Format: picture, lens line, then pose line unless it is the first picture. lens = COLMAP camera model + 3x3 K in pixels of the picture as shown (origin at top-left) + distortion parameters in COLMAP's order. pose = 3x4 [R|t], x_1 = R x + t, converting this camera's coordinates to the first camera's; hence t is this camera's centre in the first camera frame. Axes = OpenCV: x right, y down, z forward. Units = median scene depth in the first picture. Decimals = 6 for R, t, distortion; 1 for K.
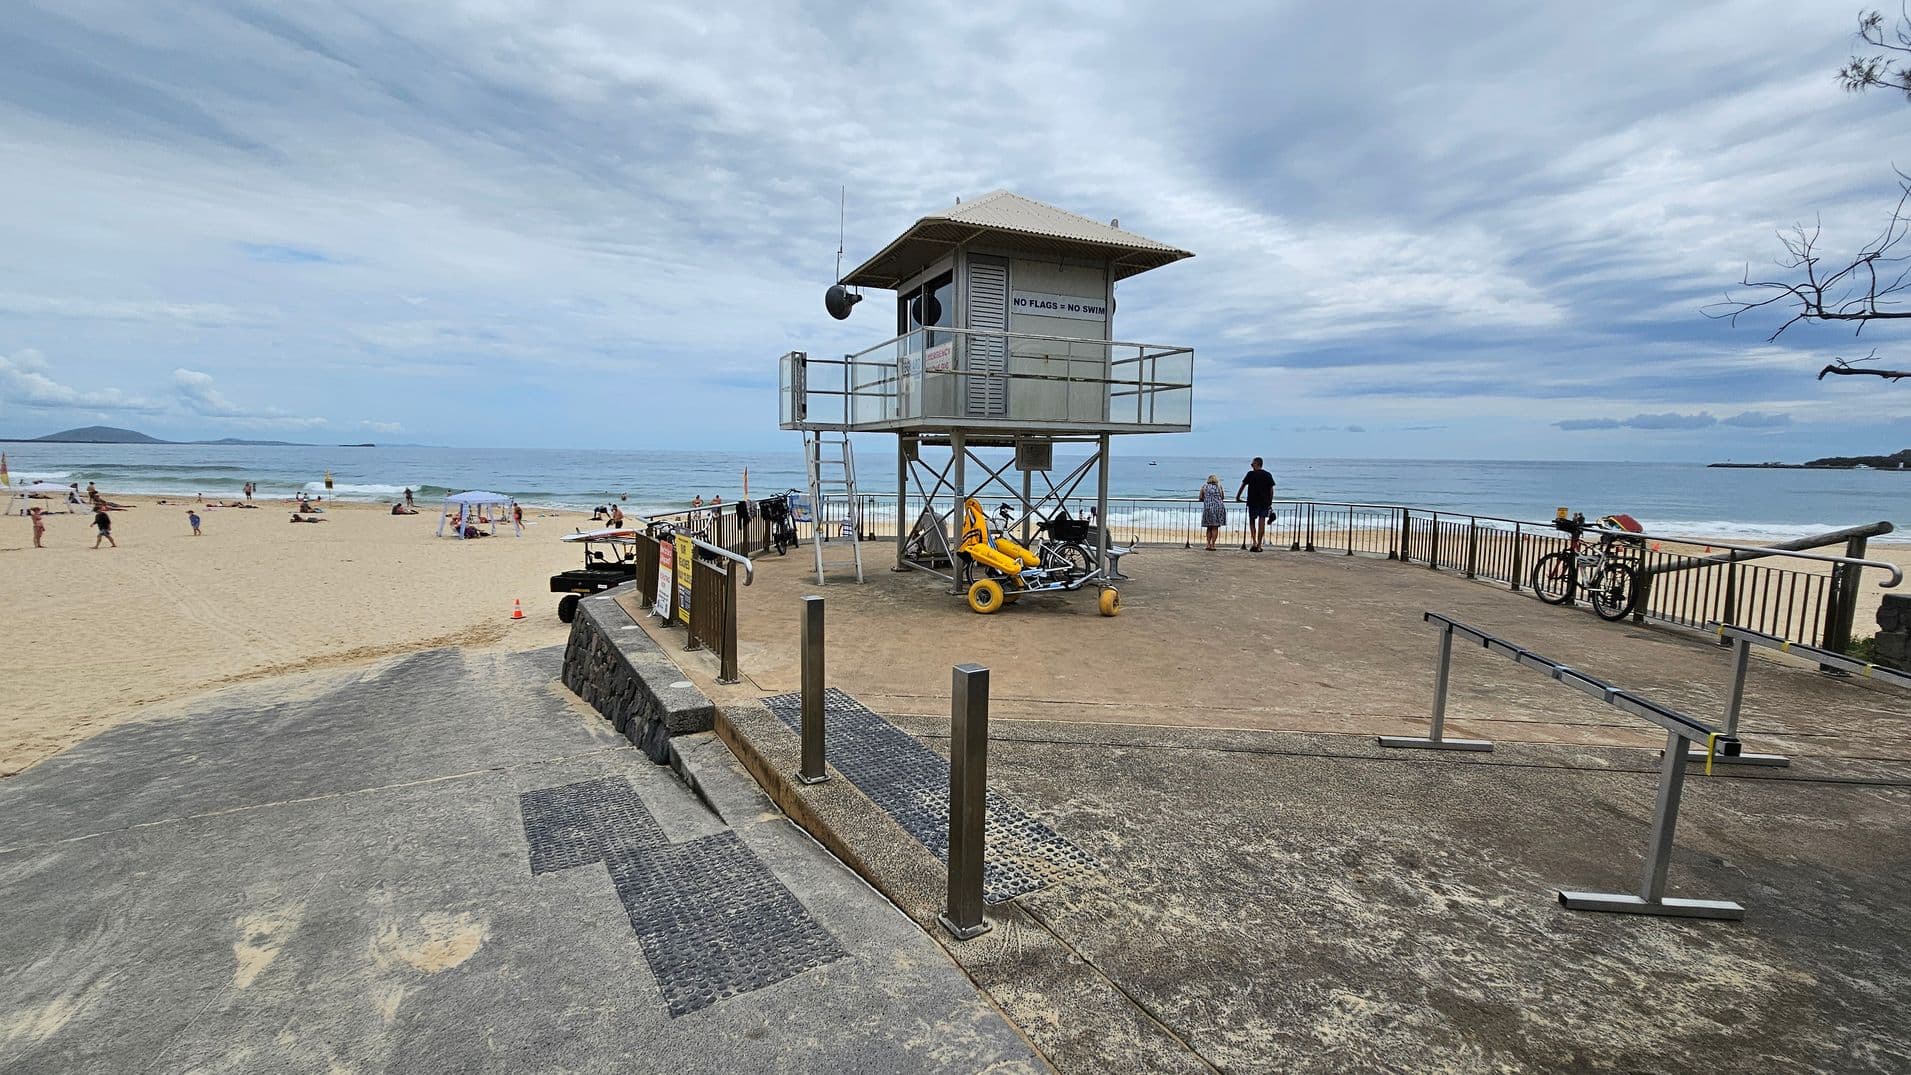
lens RADIAL K [[784.1, 0, 949.9], [0, 784.1, 536.6], [0, 0, 1]] dist [-0.002475, 0.000333]
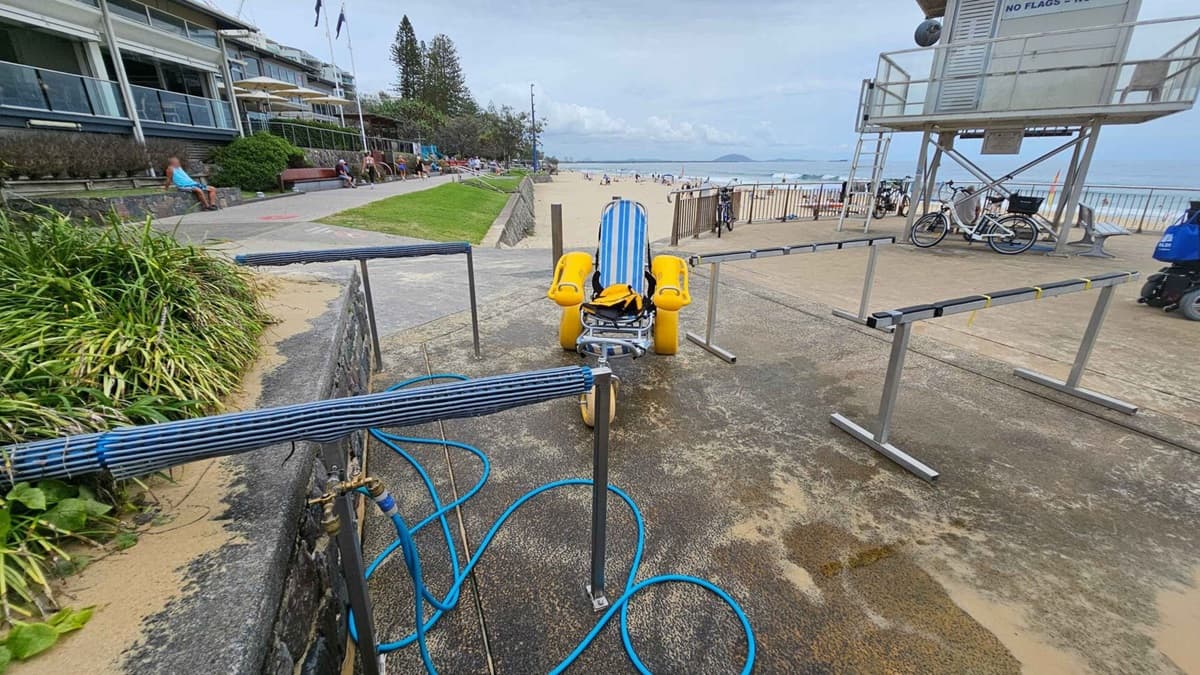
lens RADIAL K [[492.4, 0, 599.6], [0, 492.4, 339.1], [0, 0, 1]] dist [-0.002475, 0.000333]
pose [[0.475783, 0.283025, -0.832783, 0.495202], [-0.082197, 0.956978, 0.278273, 0.030003], [0.875713, -0.063945, 0.478578, 0.032802]]
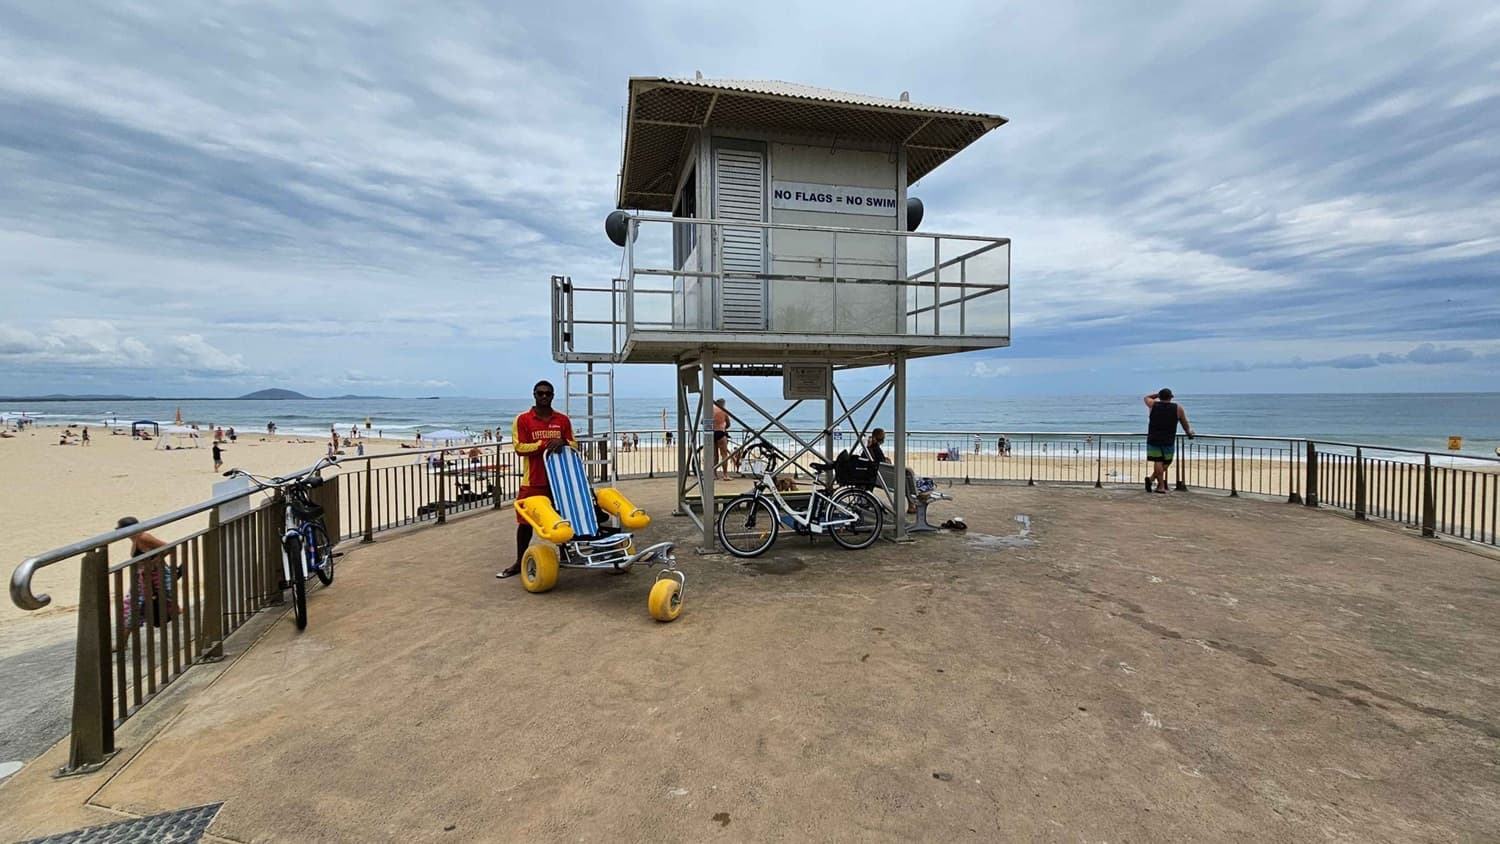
lens RADIAL K [[615.4, 0, 741.7], [0, 615.4, 420.5], [0, 0, 1]] dist [-0.002475, 0.000333]
pose [[0.984527, -0.011639, -0.174845, 0.137560], [-0.000347, 0.997660, -0.068362, -0.016989], [0.175232, 0.067365, 0.982220, 0.329222]]
